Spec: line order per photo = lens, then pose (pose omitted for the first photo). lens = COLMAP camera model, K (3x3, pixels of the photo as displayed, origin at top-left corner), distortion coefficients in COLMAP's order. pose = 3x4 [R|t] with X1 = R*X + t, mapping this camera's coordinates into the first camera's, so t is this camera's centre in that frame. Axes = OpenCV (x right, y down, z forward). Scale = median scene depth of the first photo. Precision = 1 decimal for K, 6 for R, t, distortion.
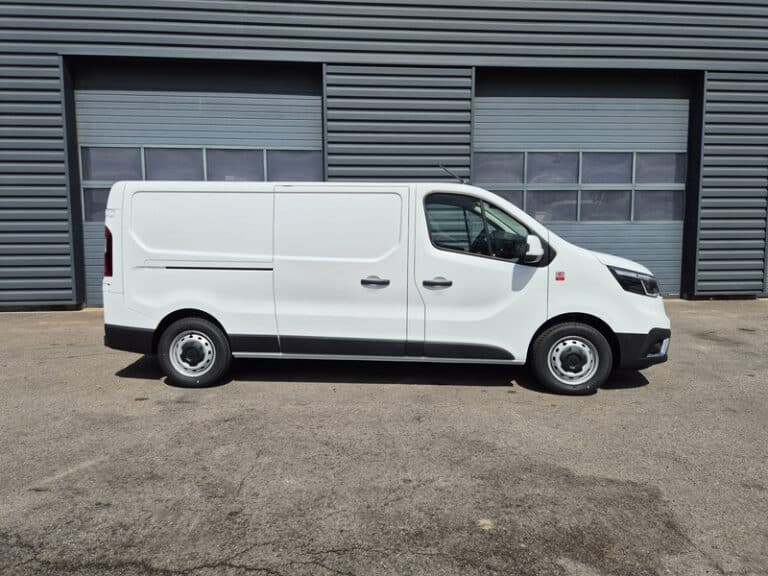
lens RADIAL K [[521.3, 0, 381.6], [0, 521.3, 303.3], [0, 0, 1]] dist [0.060839, -0.053531]
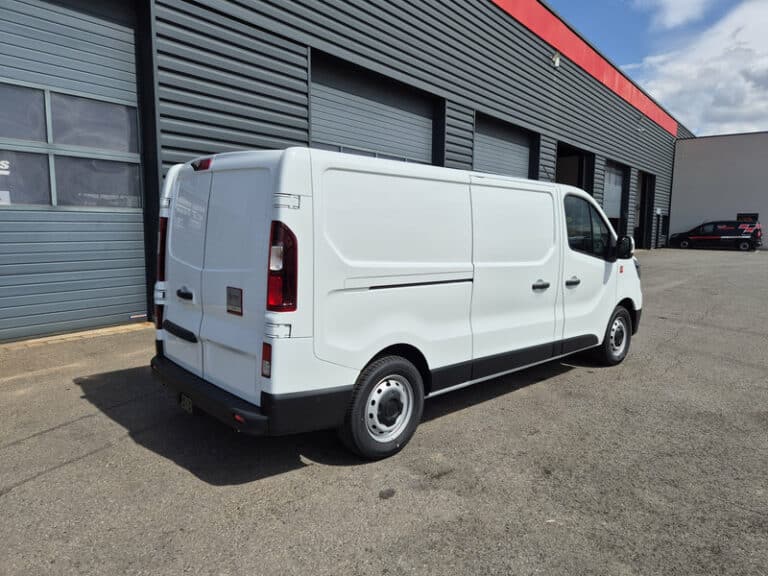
lens RADIAL K [[521.3, 0, 381.6], [0, 521.3, 303.3], [0, 0, 1]] dist [0.060839, -0.053531]
pose [[0.670781, -0.097758, 0.735184, -0.897566], [0.080207, 0.995023, 0.059128, -0.087862], [-0.737305, 0.019305, 0.675284, 0.559397]]
